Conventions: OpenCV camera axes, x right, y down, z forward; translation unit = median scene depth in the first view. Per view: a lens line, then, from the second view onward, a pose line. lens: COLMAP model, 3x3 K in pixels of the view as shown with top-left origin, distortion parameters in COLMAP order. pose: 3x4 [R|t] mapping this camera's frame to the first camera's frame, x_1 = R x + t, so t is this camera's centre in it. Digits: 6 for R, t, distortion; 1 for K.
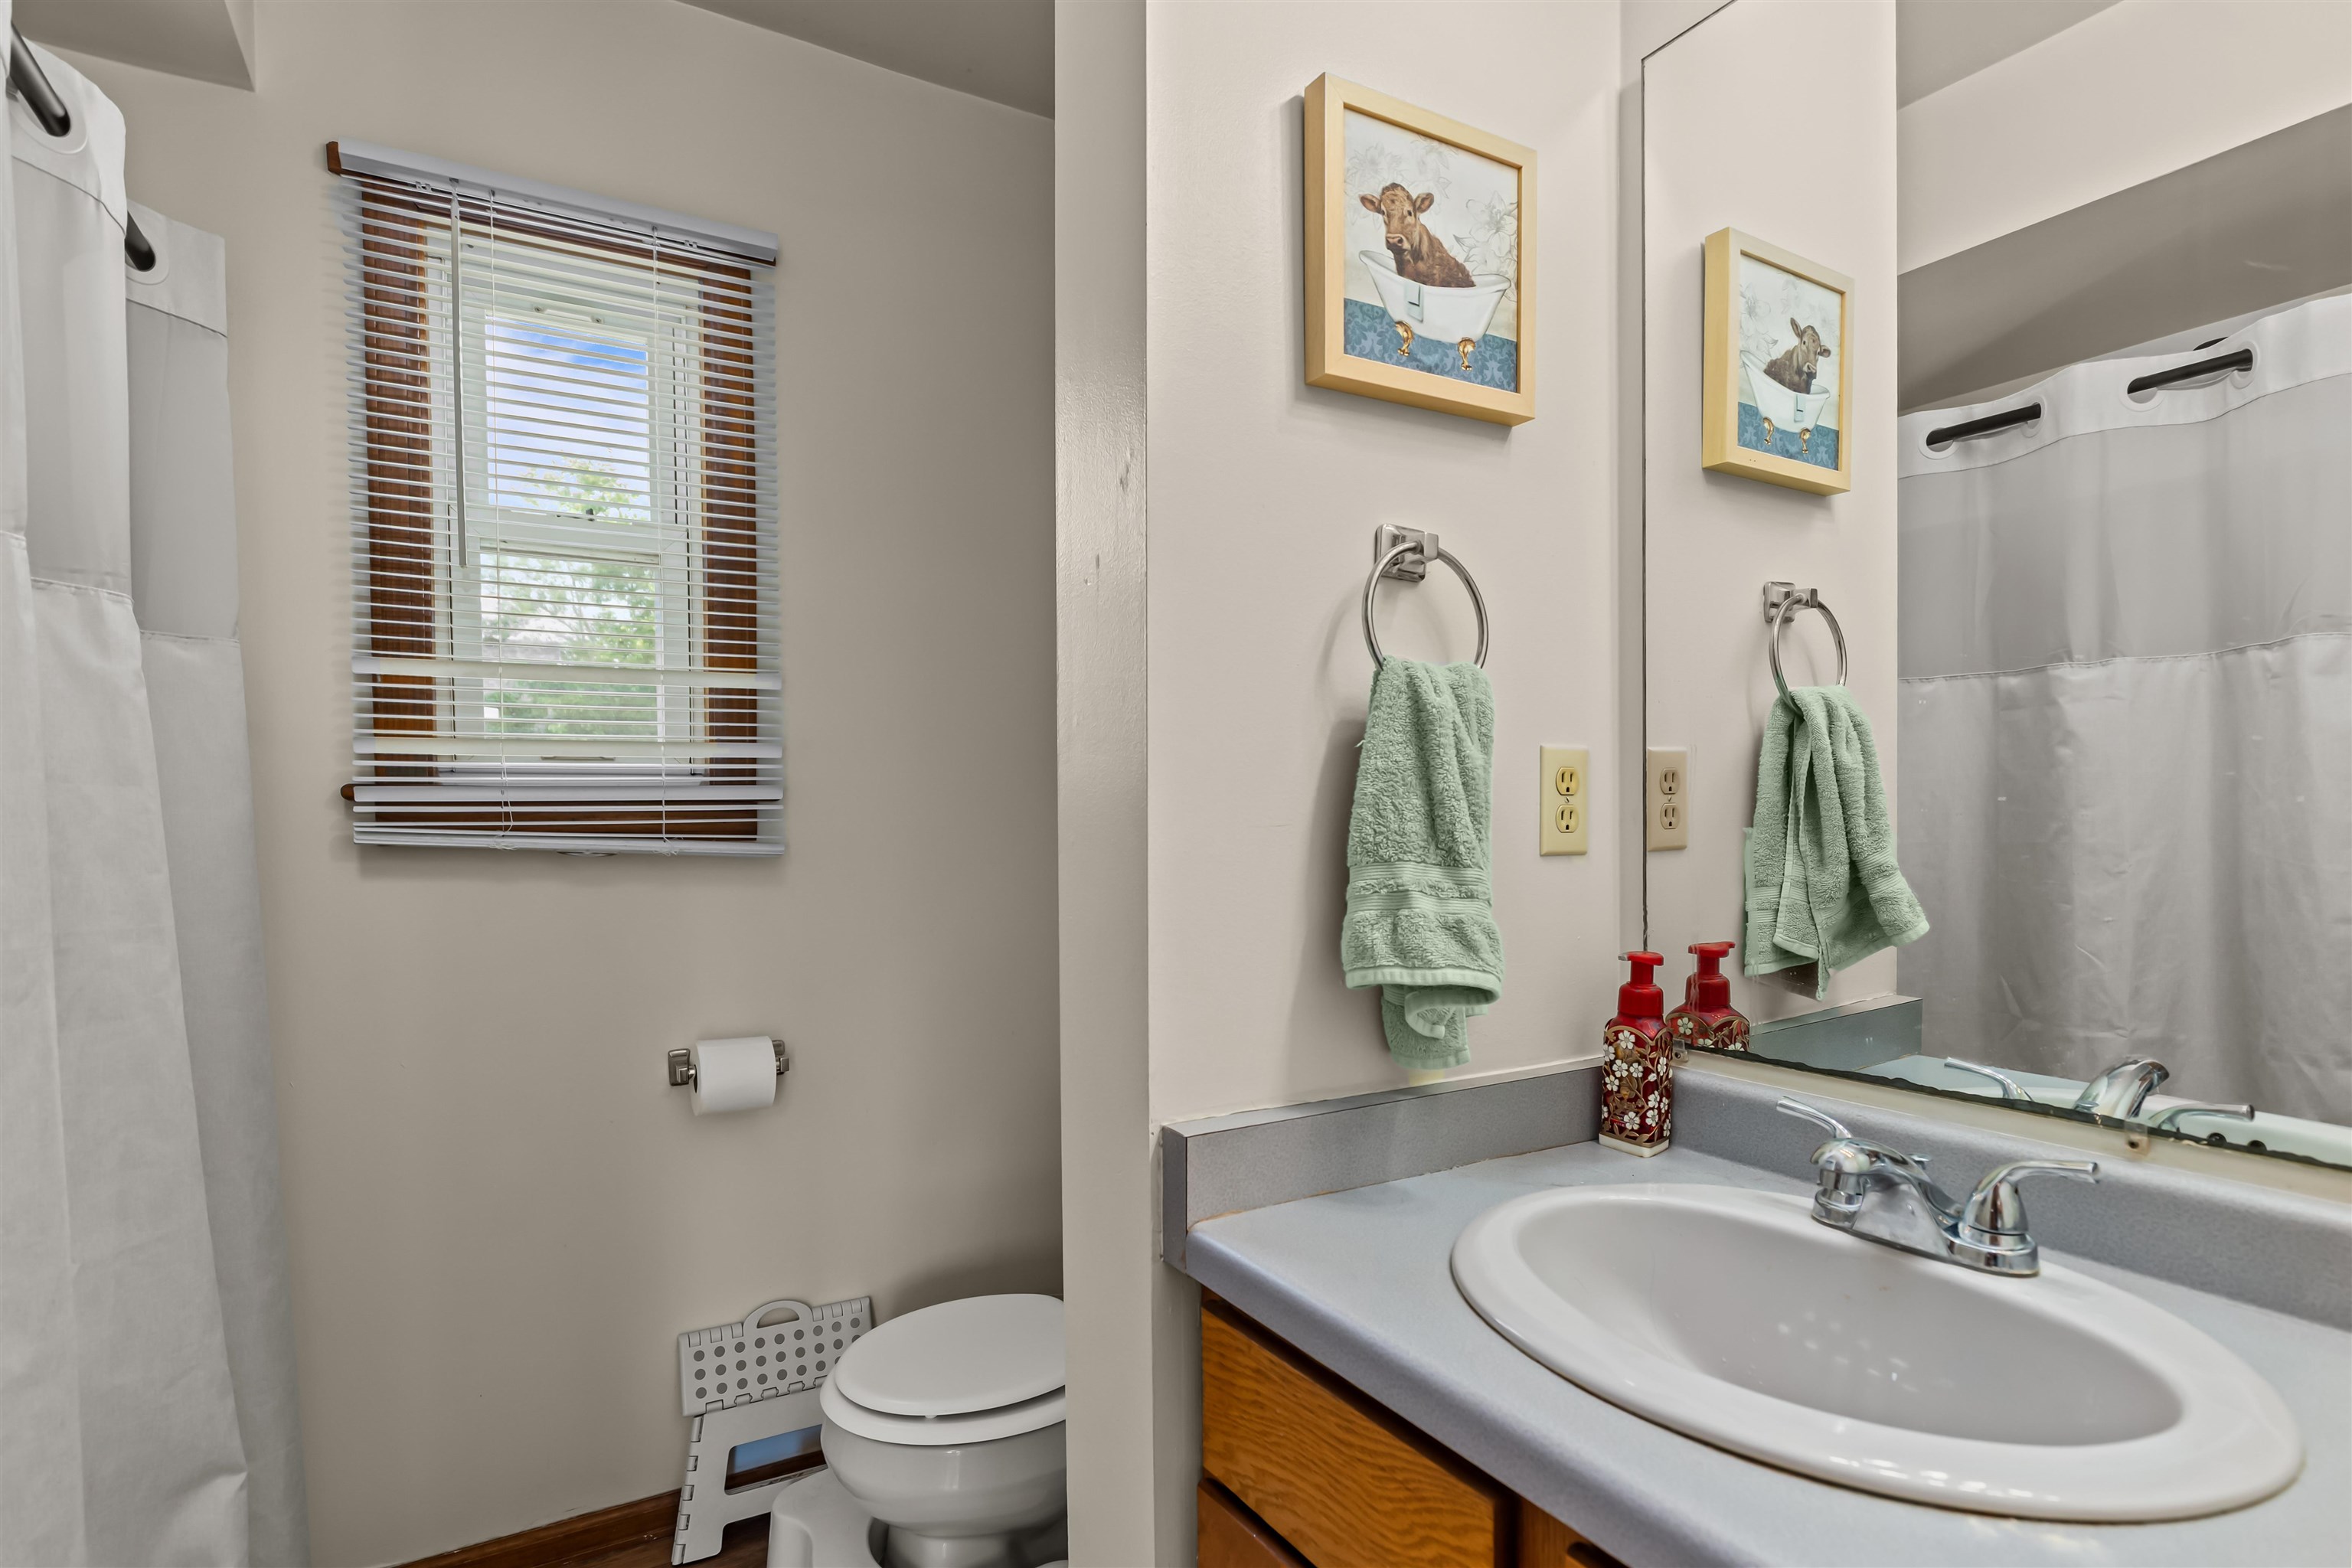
lens RADIAL K [[1150.5, 0, 1176.2], [0, 1150.5, 838.5], [0, 0, 1]] dist [-0.001754, -0.000684]
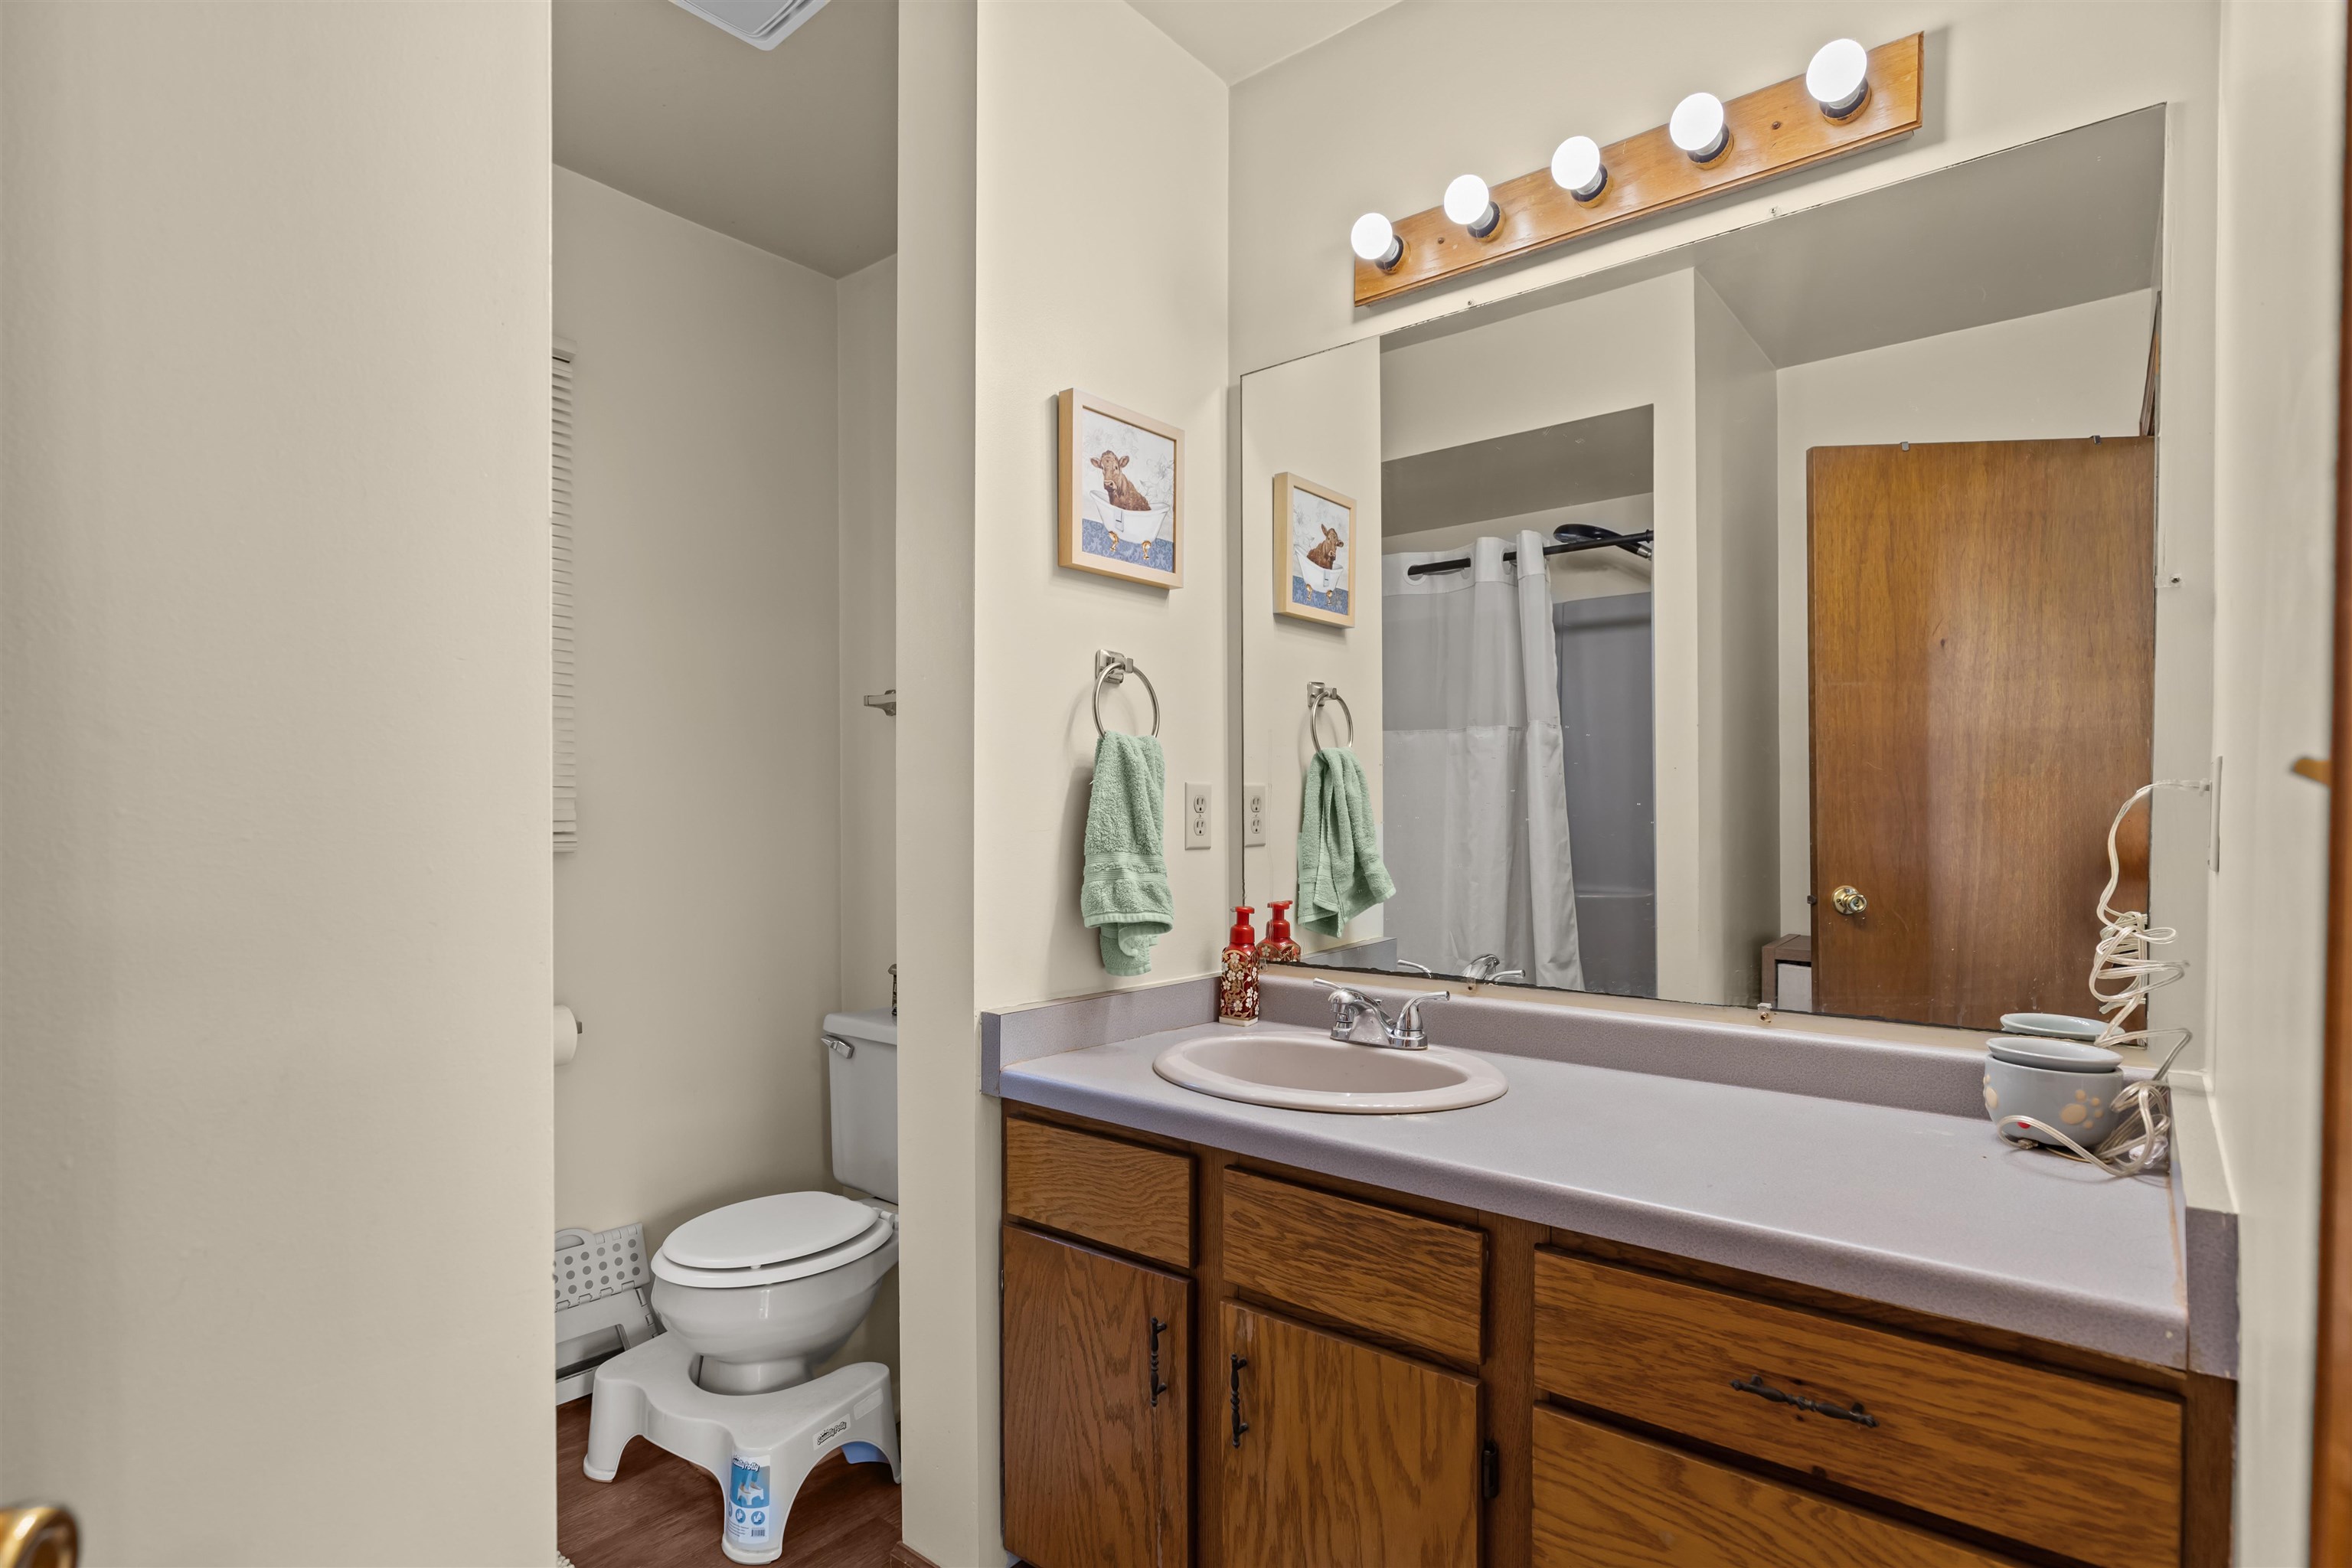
lens RADIAL K [[1150.5, 0, 1177.2], [0, 1150.5, 801.4], [0, 0, 1]] dist [-0.001754, -0.000684]
pose [[0.938151, 0.011731, 0.346028, -0.280929], [0.000766, 0.999353, -0.035958, 0.006068], [-0.346226, 0.033999, 0.937535, -0.574100]]
